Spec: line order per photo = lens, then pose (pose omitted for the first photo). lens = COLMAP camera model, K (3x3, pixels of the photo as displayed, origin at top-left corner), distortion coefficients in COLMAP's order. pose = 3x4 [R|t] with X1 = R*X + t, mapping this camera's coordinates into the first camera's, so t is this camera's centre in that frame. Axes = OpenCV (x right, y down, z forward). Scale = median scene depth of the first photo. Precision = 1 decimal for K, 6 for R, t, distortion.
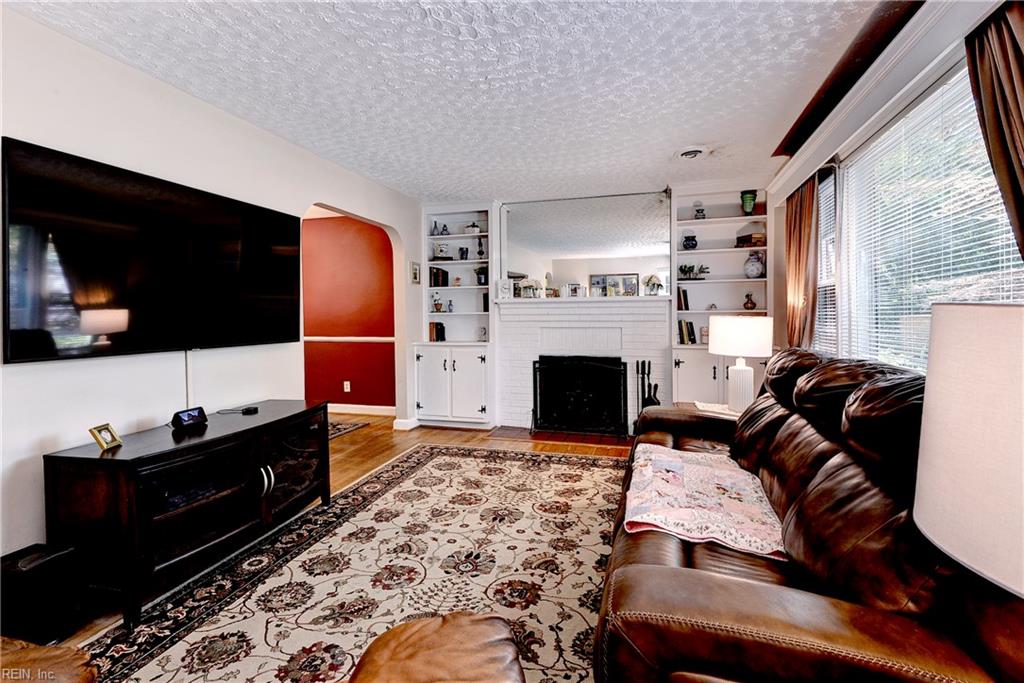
lens RADIAL K [[480.2, 0, 500.4], [0, 480.2, 323.0], [0, 0, 1]] dist [0.019027, -0.003867]
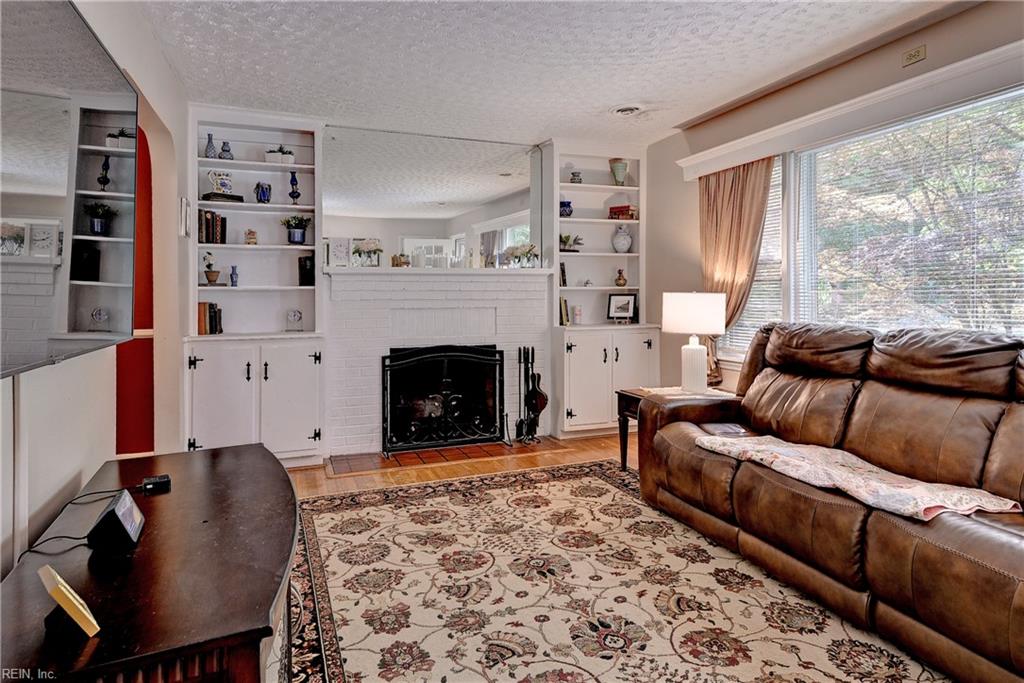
lens RADIAL K [[616.9, 0, 516.5], [0, 616.9, 302.0], [0, 0, 1]] dist [0.033557, -0.004191]
pose [[0.789266, -0.005665, 0.614025, -0.492930], [0.007703, 0.999970, -0.000676, 0.002227], [-0.614003, 0.005263, 0.789287, 0.236885]]
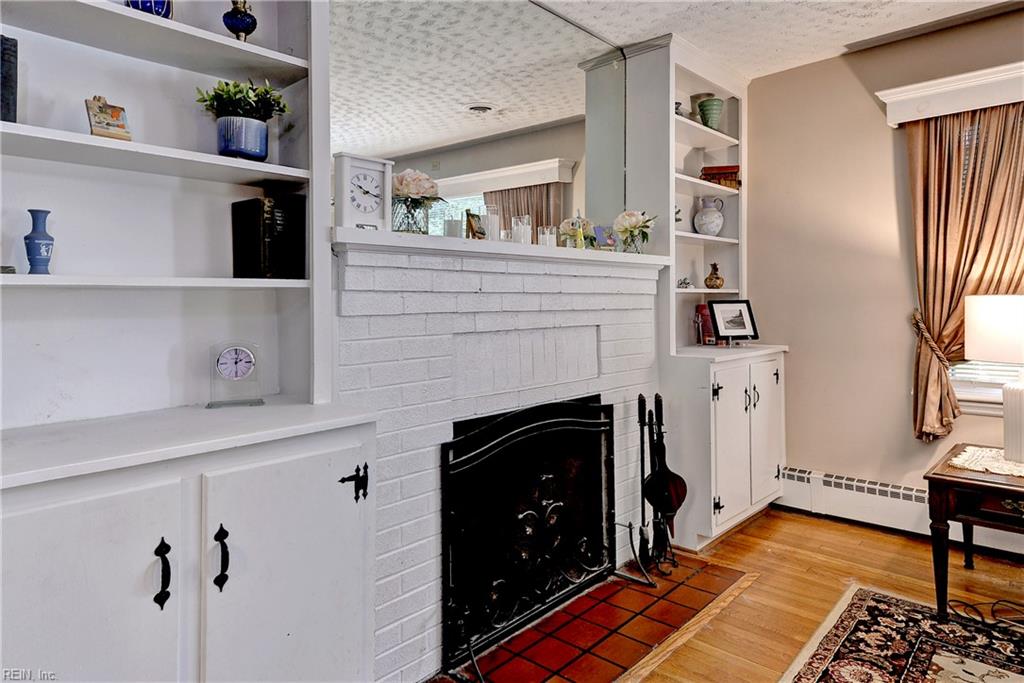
lens RADIAL K [[616.9, 0, 512.1], [0, 616.9, 304.7], [0, 0, 1]] dist [0.033557, -0.004191]
pose [[0.429941, -0.001989, 0.902855, -0.393698], [0.016645, 0.999845, -0.005724, -0.009609], [-0.902704, 0.017489, 0.429907, 1.167258]]
